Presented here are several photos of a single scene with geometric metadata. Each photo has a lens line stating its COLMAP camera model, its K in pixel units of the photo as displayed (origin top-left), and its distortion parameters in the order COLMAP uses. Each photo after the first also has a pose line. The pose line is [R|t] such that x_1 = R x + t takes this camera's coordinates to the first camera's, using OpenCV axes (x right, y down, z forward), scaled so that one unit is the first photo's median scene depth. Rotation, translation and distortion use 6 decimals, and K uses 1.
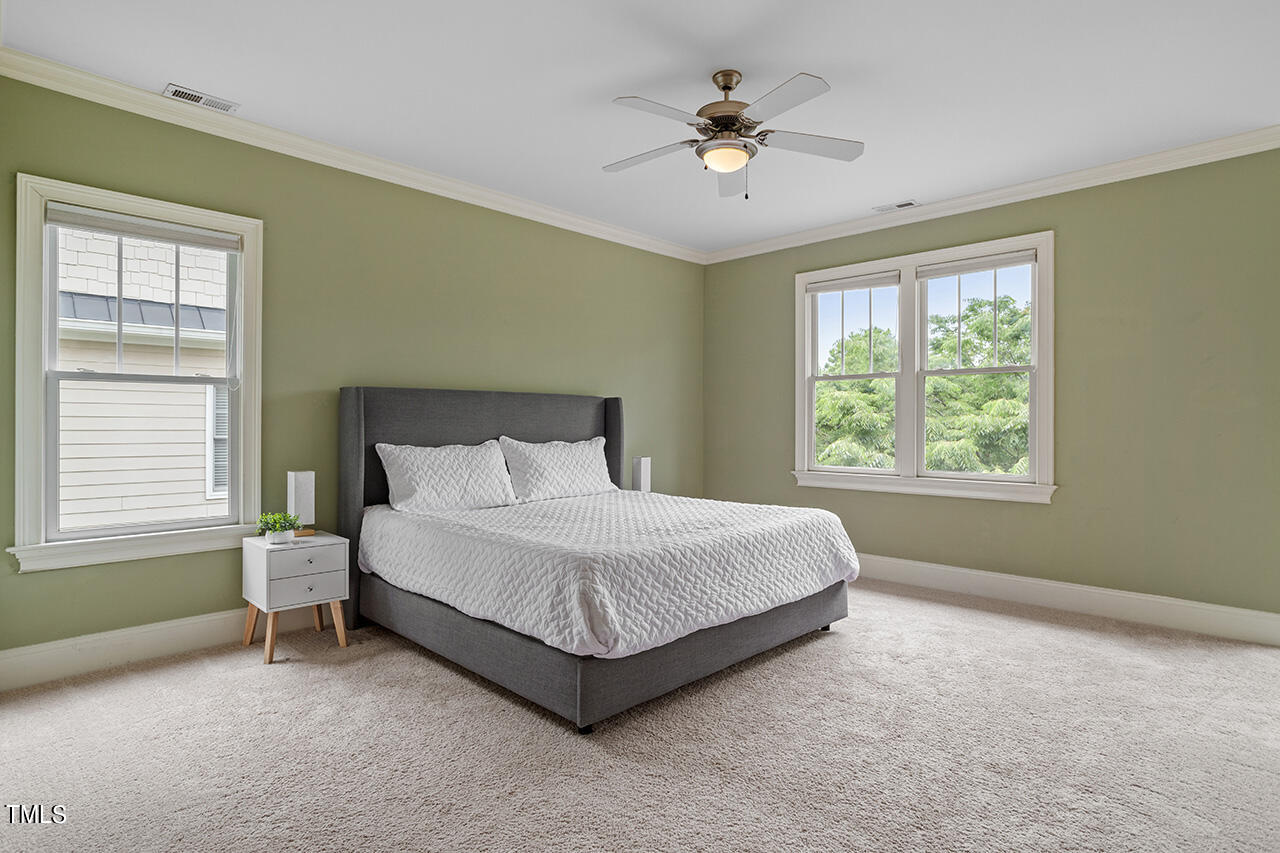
lens RADIAL K [[676.1, 0, 640.0], [0, 676.1, 426.5], [0, 0, 1]] dist [-0.021538, 0.000006]
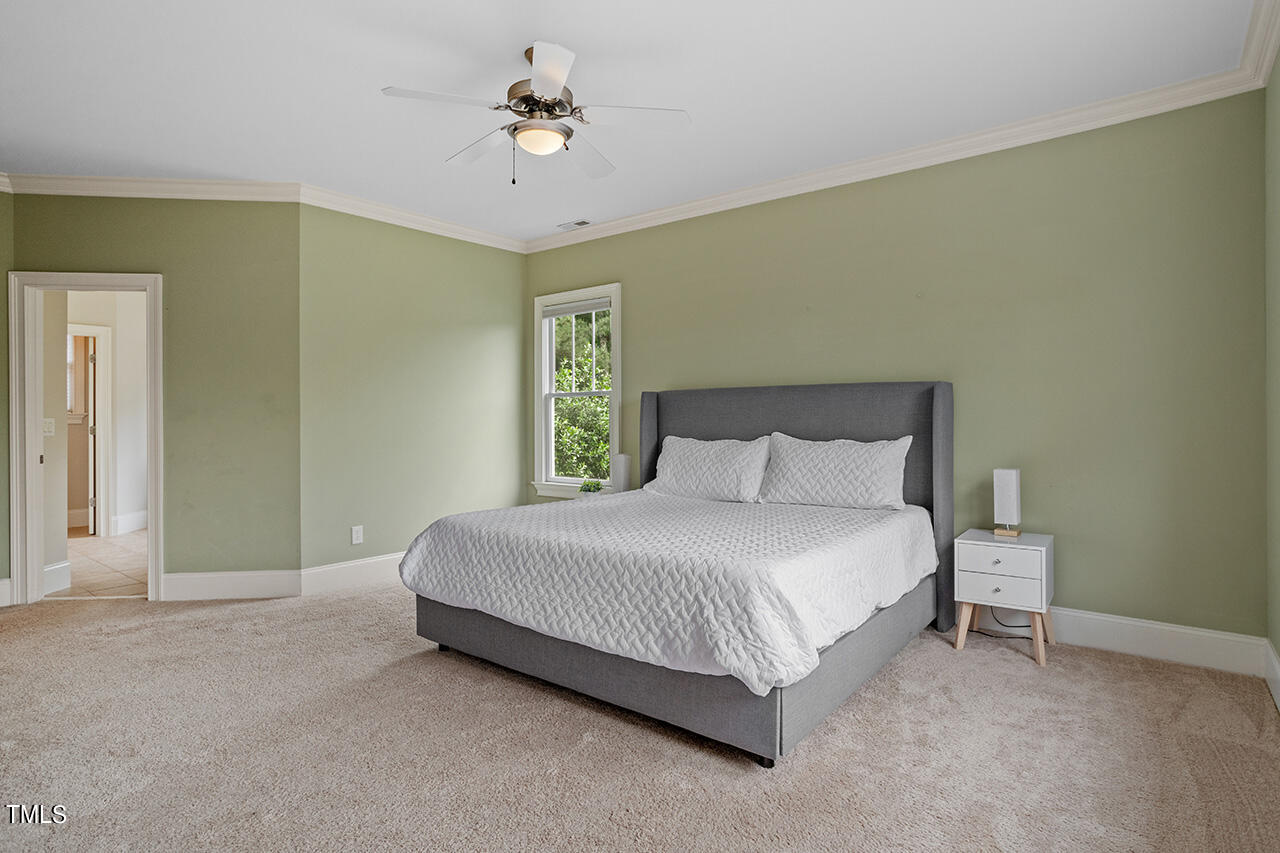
lens RADIAL K [[688.4, 0, 640.0], [0, 688.4, 426.5], [0, 0, 1]] dist [0.001298, 0.000080]
pose [[0.077926, 0.007760, -0.996929, 0.971015], [0.003612, 0.999961, 0.008066, -0.003476], [0.996953, -0.004230, 0.077894, 0.939178]]
